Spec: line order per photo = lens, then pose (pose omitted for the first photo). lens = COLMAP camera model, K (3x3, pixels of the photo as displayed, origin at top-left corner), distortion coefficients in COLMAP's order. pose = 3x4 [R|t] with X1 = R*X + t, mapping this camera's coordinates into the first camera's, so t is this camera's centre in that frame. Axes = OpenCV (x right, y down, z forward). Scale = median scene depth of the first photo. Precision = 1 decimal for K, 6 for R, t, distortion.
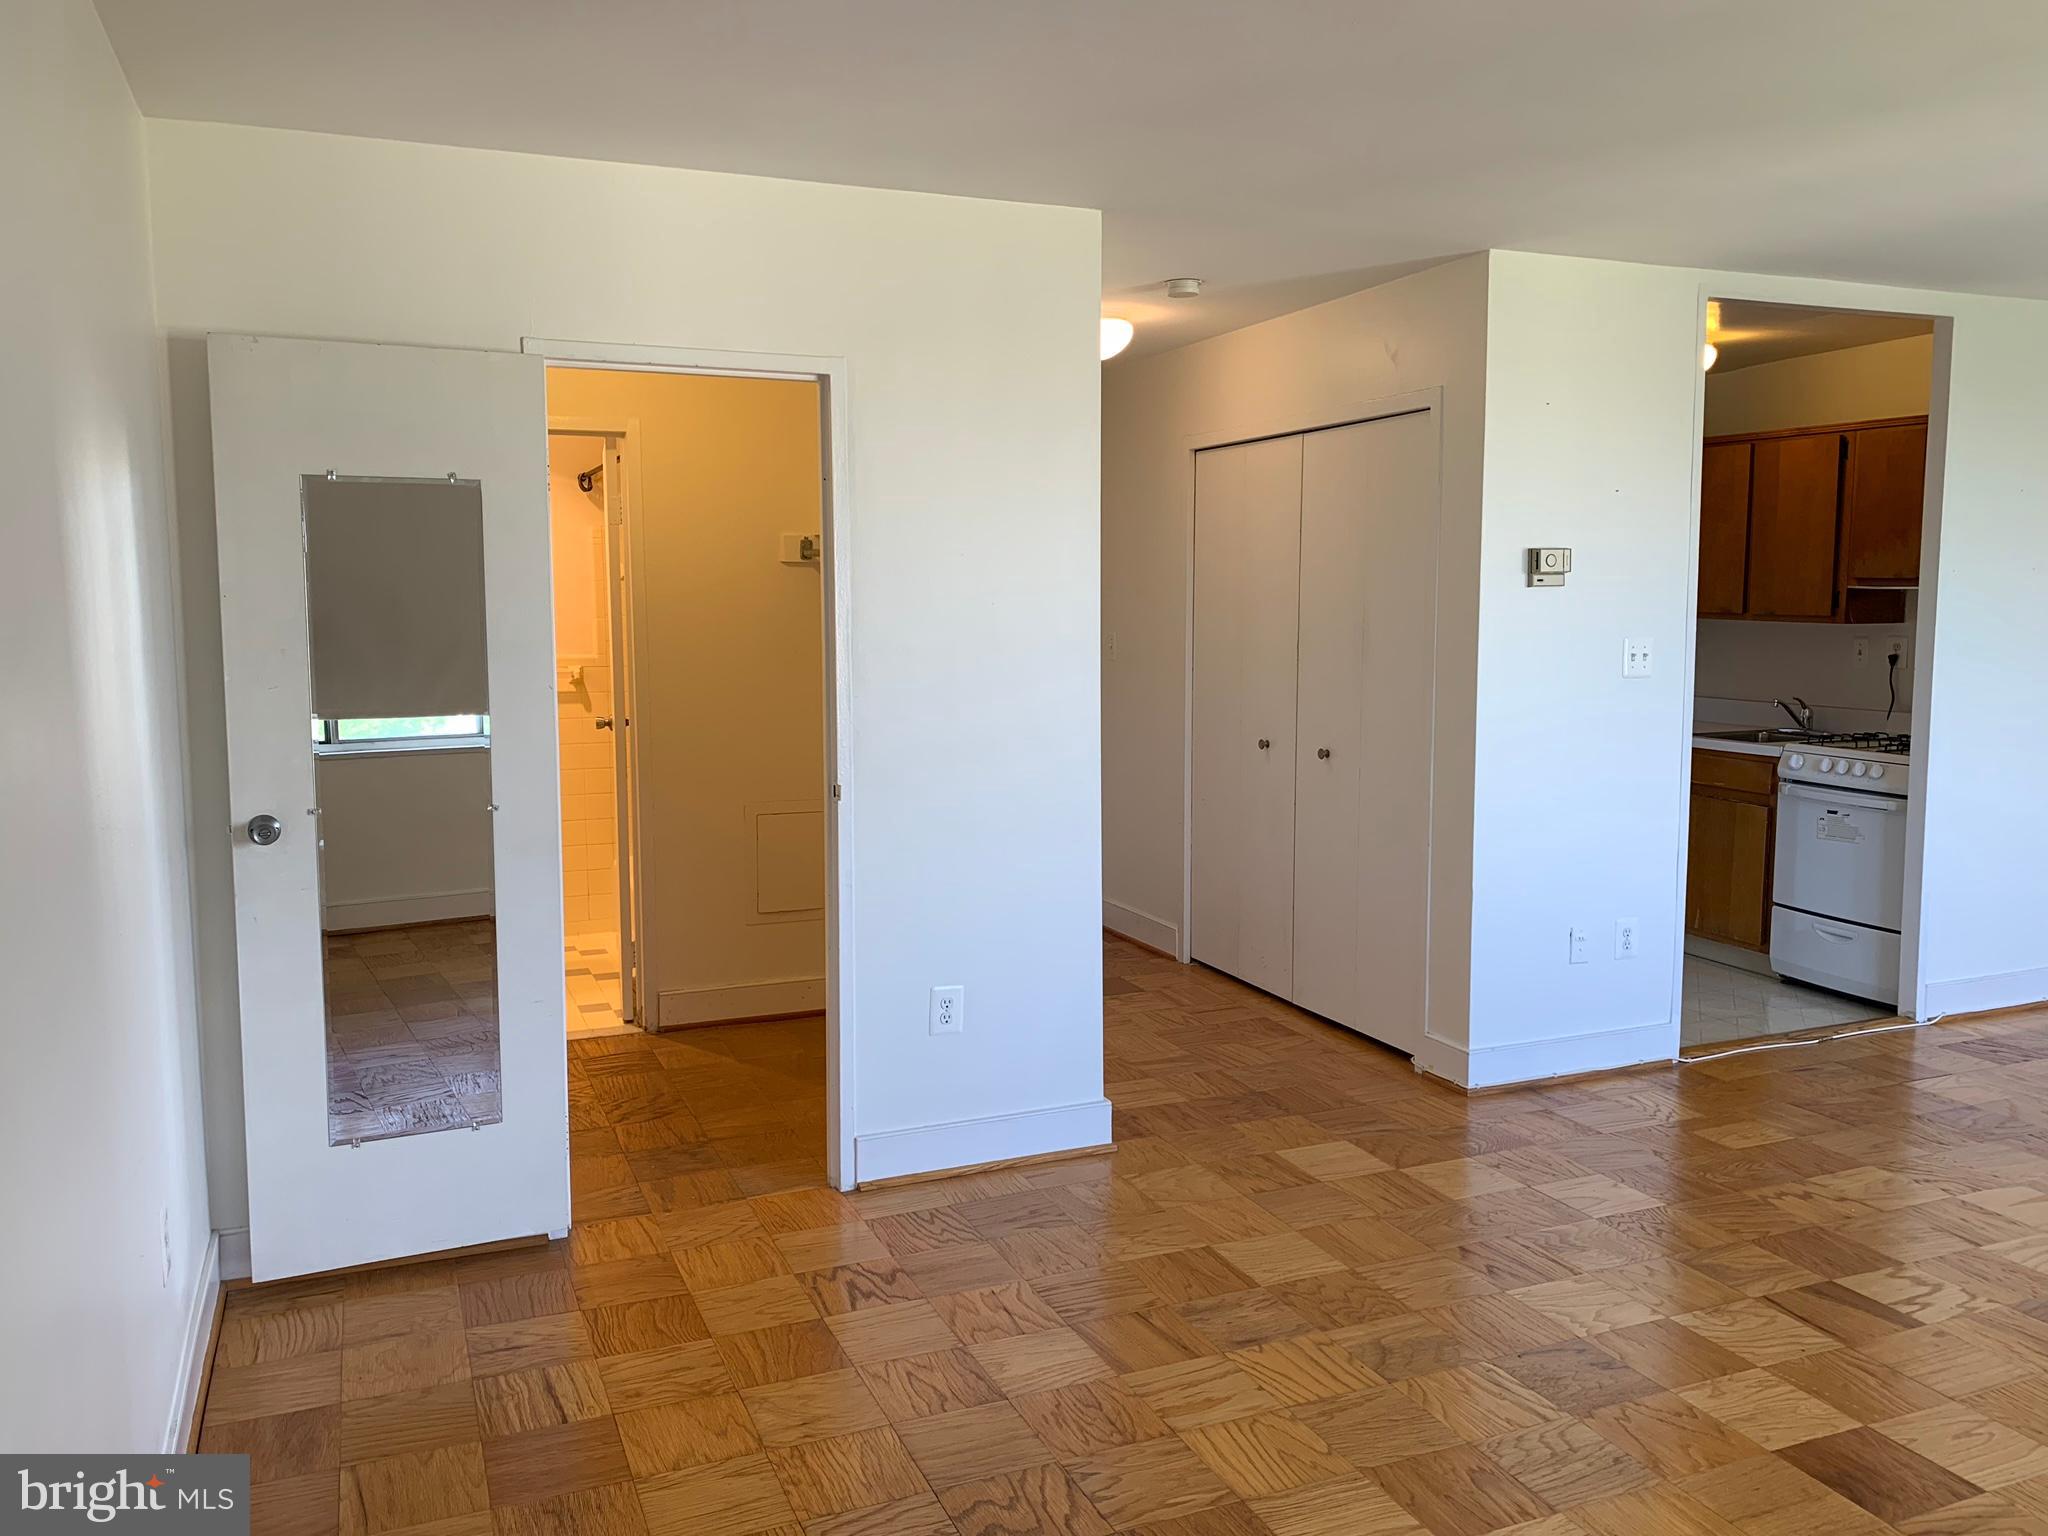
lens RADIAL K [[1553.7, 0, 1008.0], [0, 1553.7, 776.6], [0, 0, 1]] dist [0.008165, -0.015936]
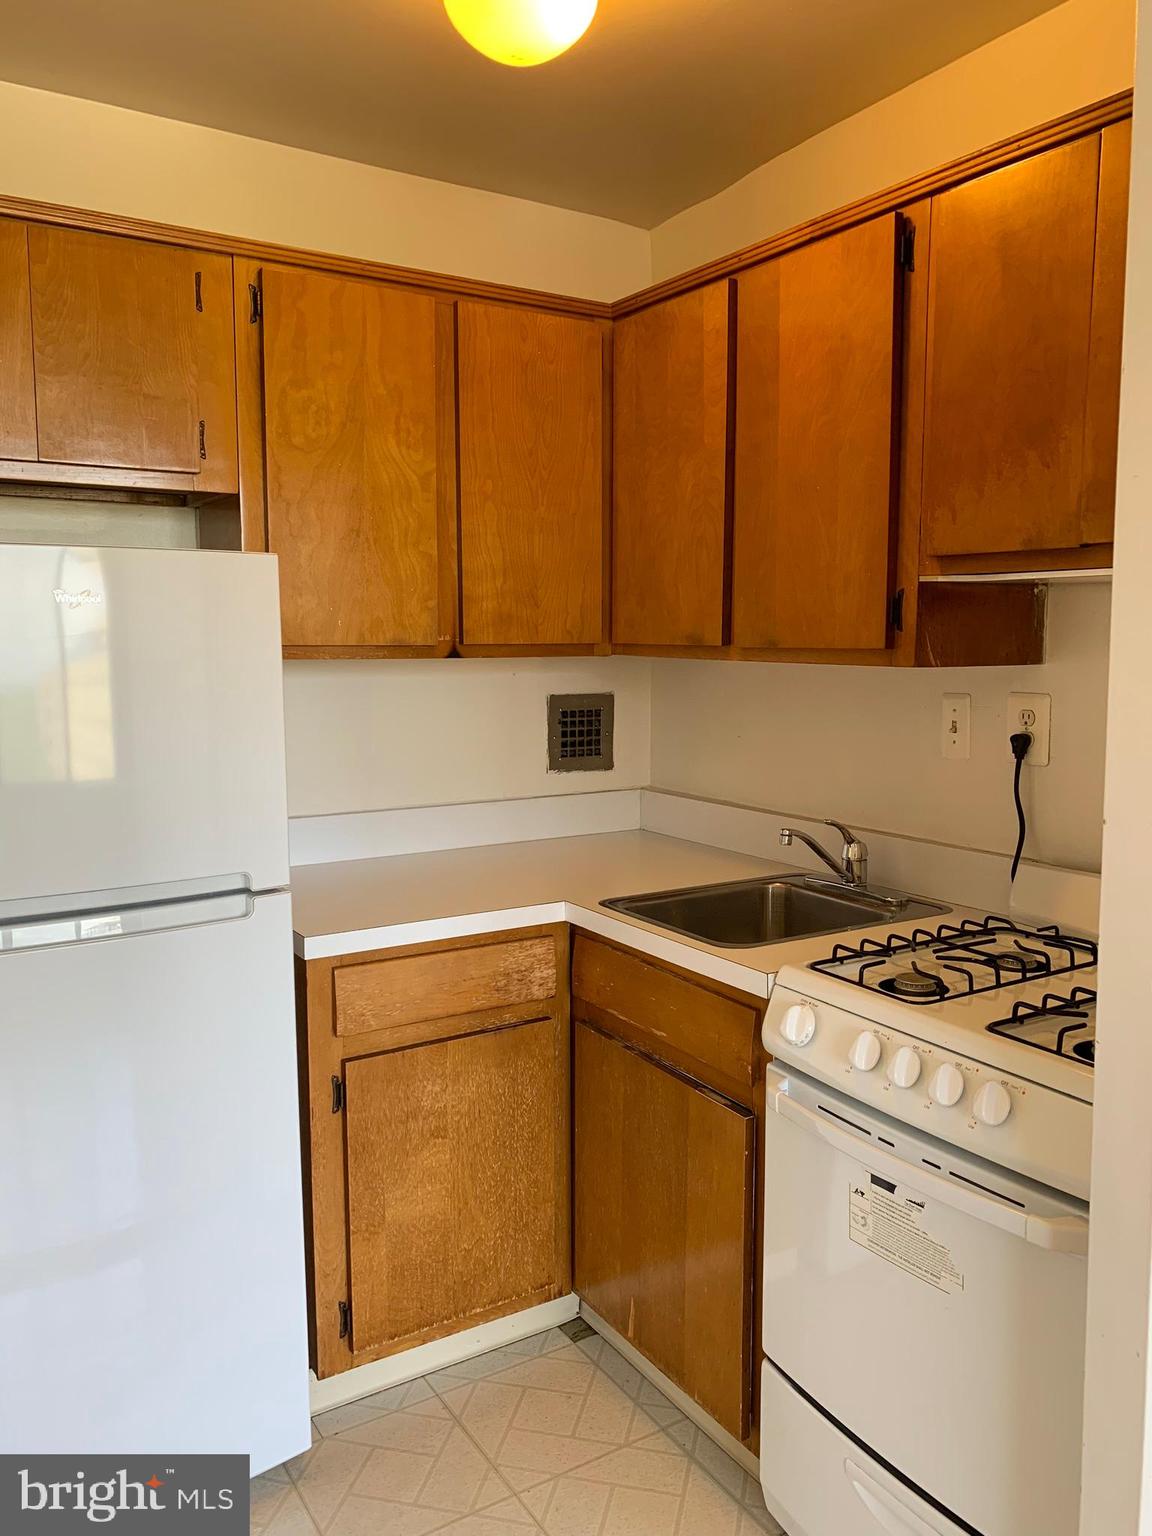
lens RADIAL K [[1165.2, 0, 574.7], [0, 1165.2, 774.8], [0, 0, 1]] dist [0.008165, -0.015936]
pose [[0.985817, -0.016307, 0.167028, 0.395752], [0.017405, 0.999835, -0.005110, -0.069194], [-0.166917, 0.007945, 0.985939, 0.707718]]
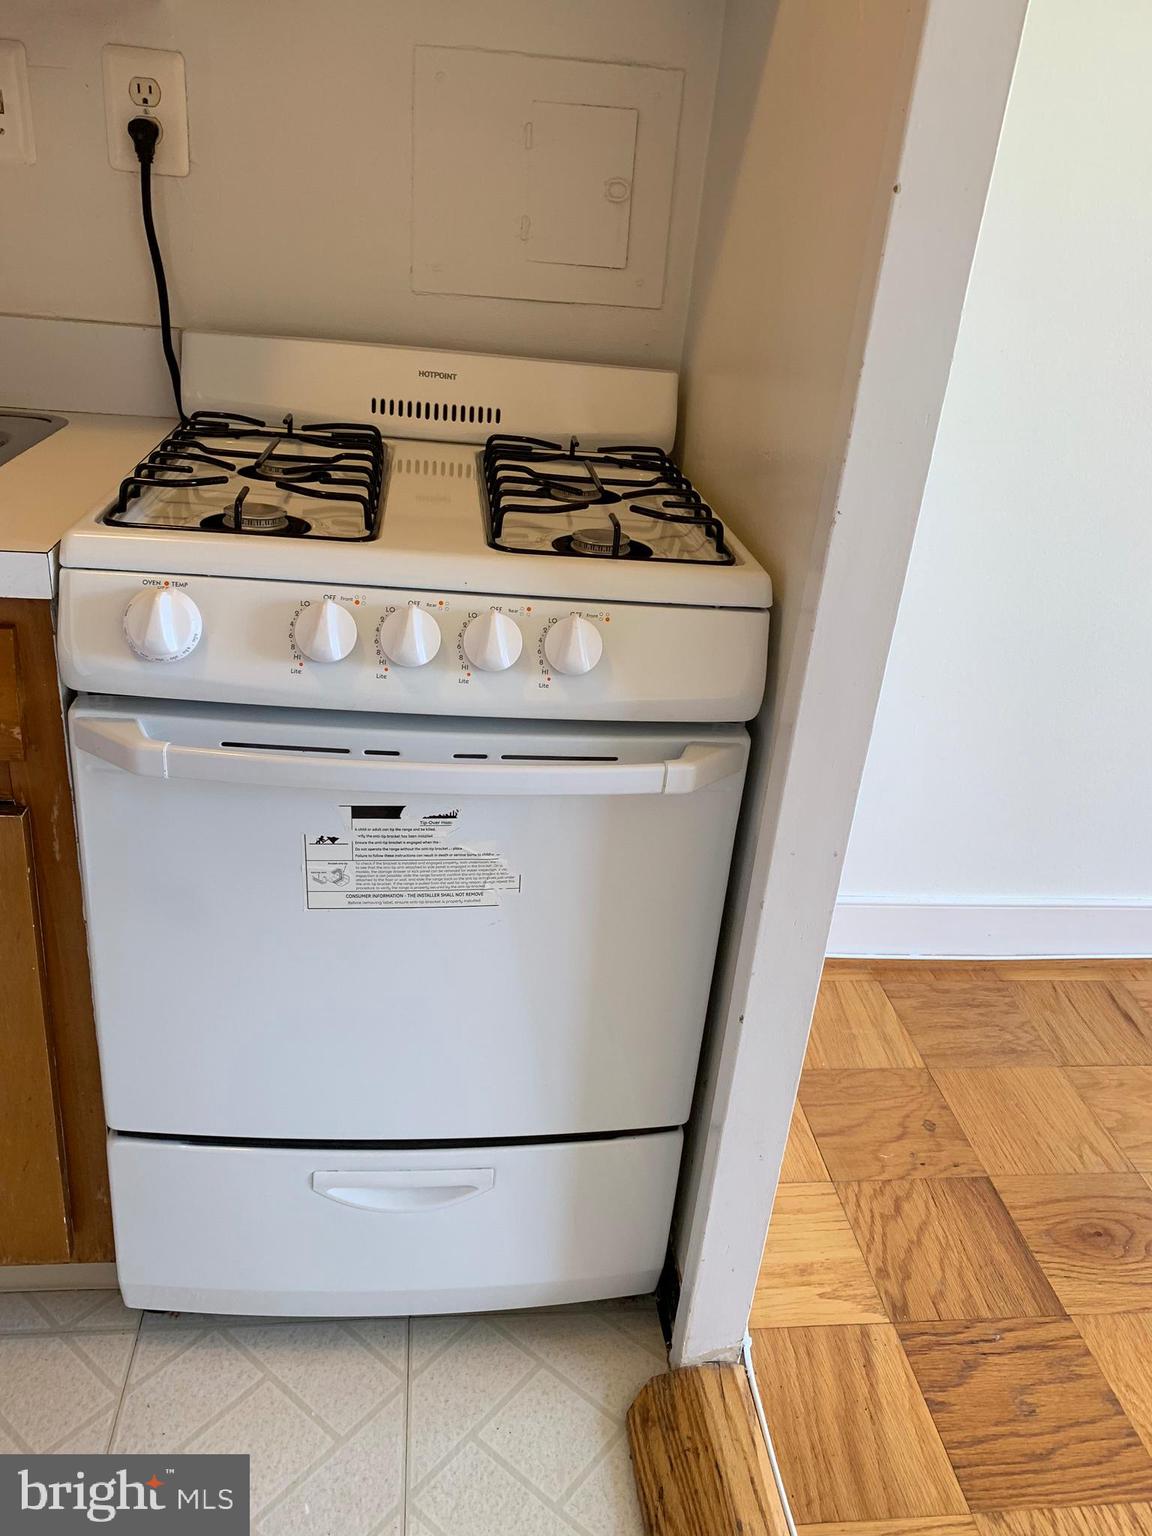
lens RADIAL K [[1165.2, 0, 573.2], [0, 1165.2, 759.5], [0, 0, 1]] dist [0.008165, -0.015936]
pose [[0.254438, -0.381860, 0.888507, 0.360106], [0.020875, 0.920698, 0.389717, -0.053165], [-0.966864, -0.080611, 0.242231, 0.883241]]
